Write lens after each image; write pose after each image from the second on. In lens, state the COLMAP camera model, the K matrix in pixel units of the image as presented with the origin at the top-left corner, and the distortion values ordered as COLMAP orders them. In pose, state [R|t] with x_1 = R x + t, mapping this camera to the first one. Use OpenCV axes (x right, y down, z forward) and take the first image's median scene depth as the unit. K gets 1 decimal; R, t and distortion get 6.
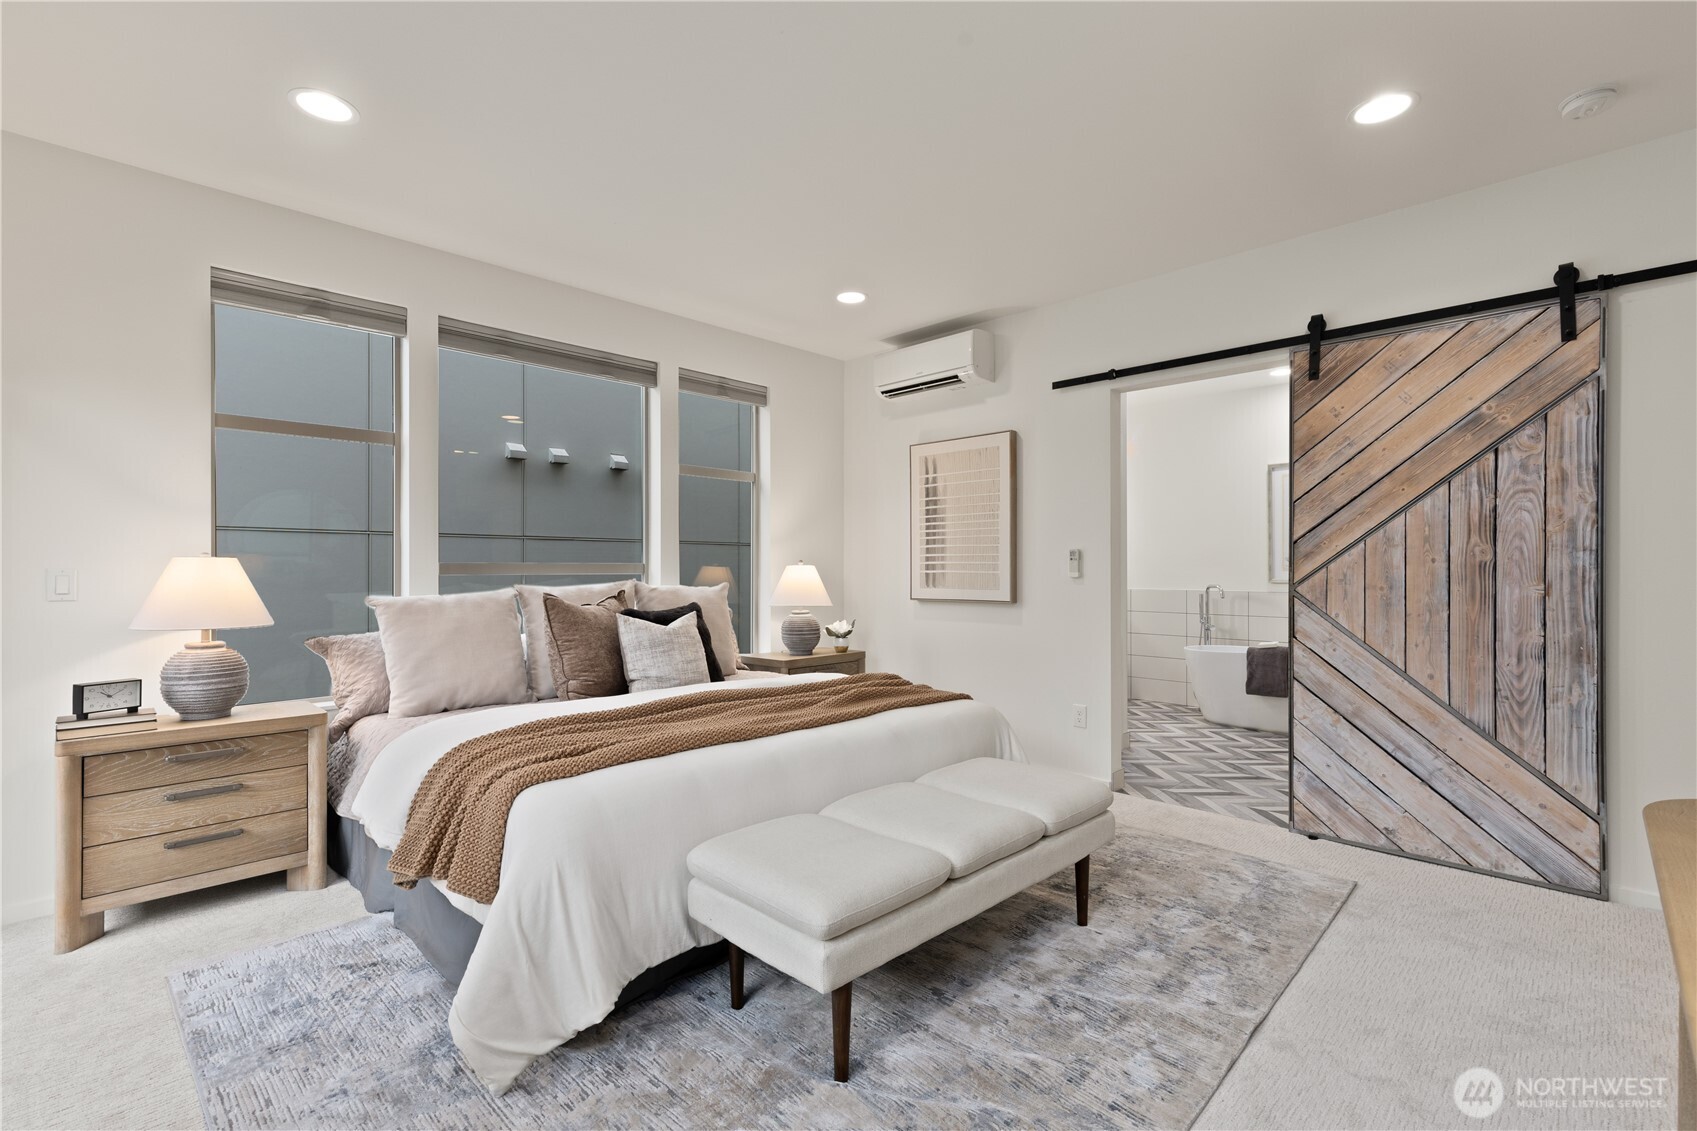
lens RADIAL K [[754.1, 0, 848.5], [0, 754.1, 561.6], [0, 0, 1]] dist [0.004601, 0.000382]
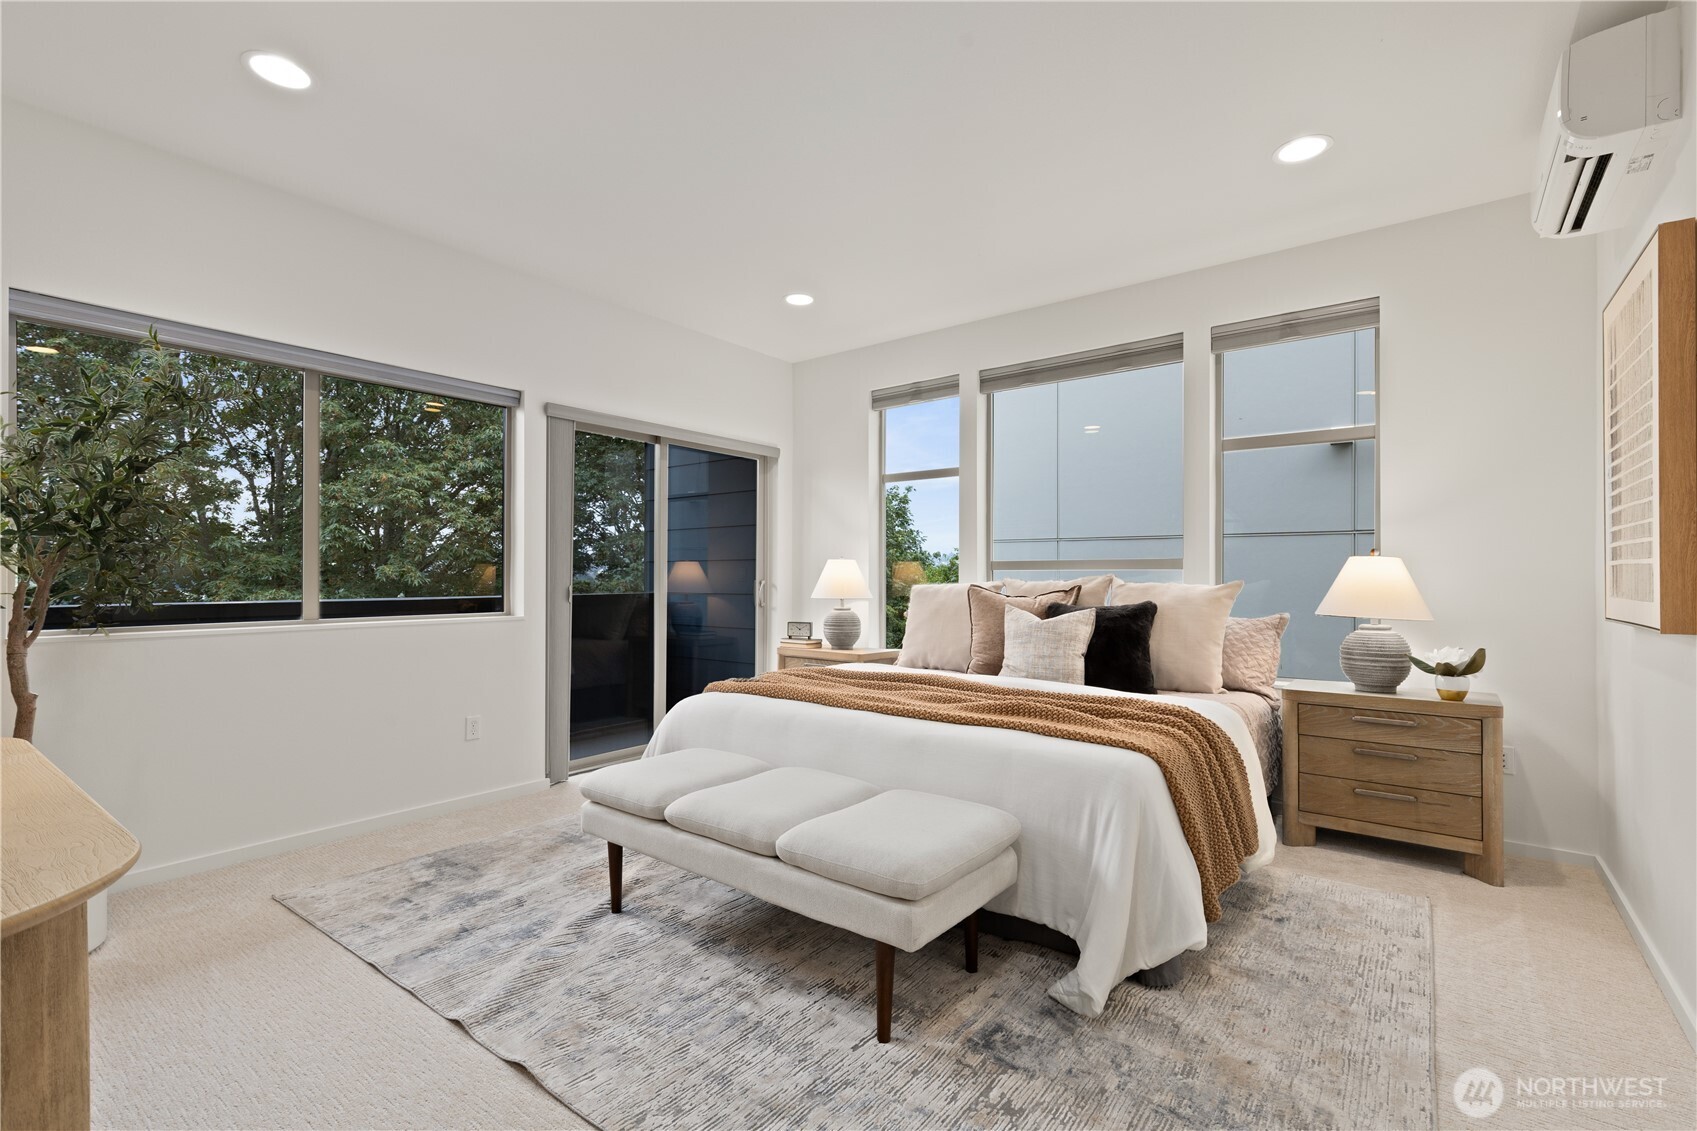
lens RADIAL K [[754.1, 0, 858.9], [0, 754.1, 574.9], [0, 0, 1]] dist [0.004601, 0.000382]
pose [[0.131206, 0.000629, -0.991355, 0.743636], [0.007710, 0.999969, 0.001655, 0.022518], [0.991325, -0.007860, 0.131197, 0.639732]]
